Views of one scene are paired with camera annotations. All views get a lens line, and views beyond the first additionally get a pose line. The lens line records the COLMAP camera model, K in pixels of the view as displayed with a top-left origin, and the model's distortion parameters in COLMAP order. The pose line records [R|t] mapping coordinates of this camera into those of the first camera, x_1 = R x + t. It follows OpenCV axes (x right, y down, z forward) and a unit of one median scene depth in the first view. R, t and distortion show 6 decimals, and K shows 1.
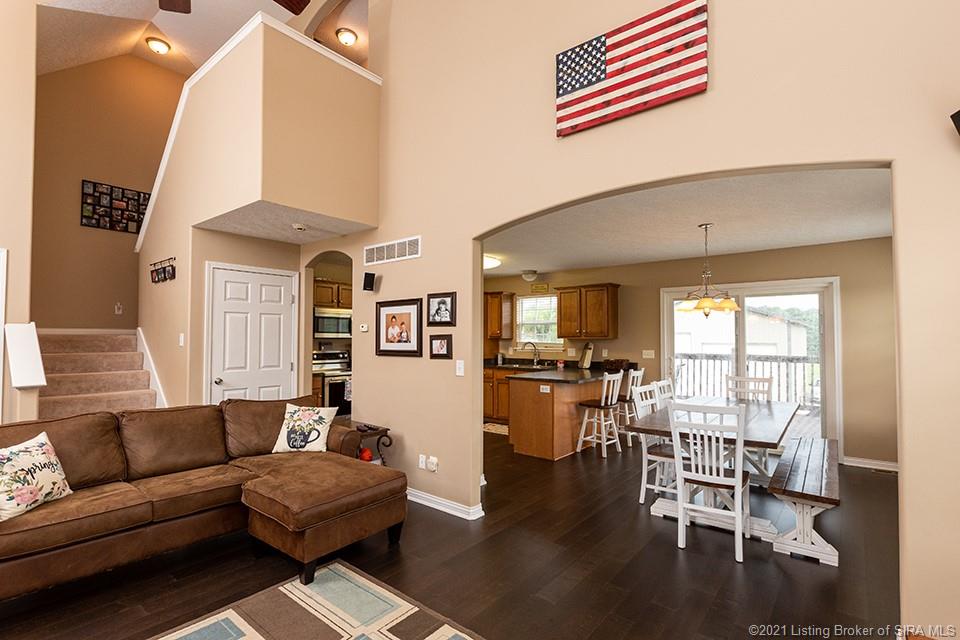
lens RADIAL K [[440.5, 0, 480.0], [0, 440.5, 320.0], [0, 0, 1]] dist [0.000515, 0.000009]
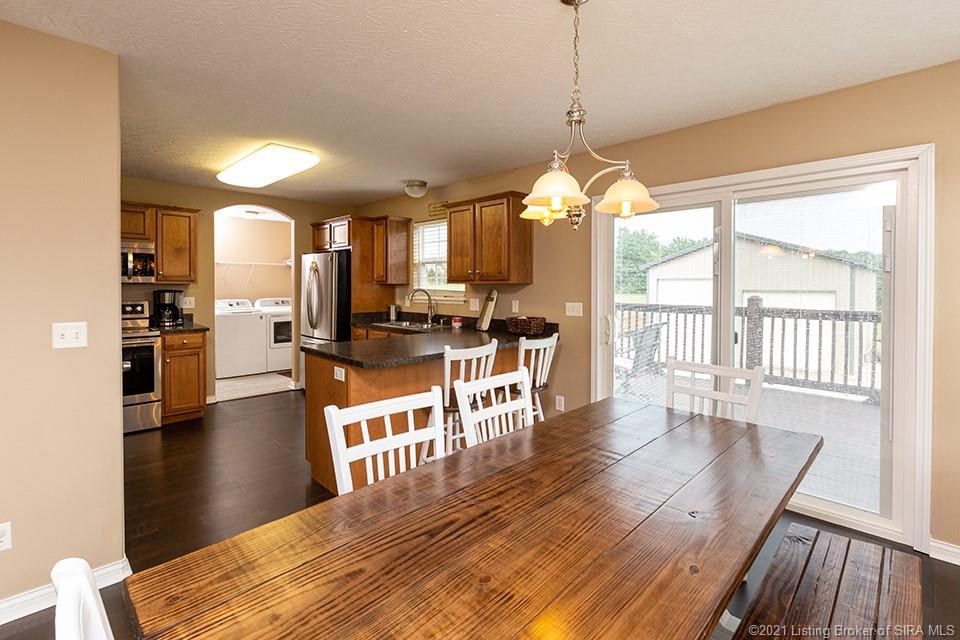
lens RADIAL K [[438.7, 0, 478.0], [0, 438.7, 285.8], [0, 0, 1]] dist [0.000280, -0.000064]
pose [[0.994475, -0.000390, -0.104973, 0.275082], [0.004866, 0.999089, 0.042390, 0.017156], [0.104860, -0.042666, 0.993571, 0.345036]]
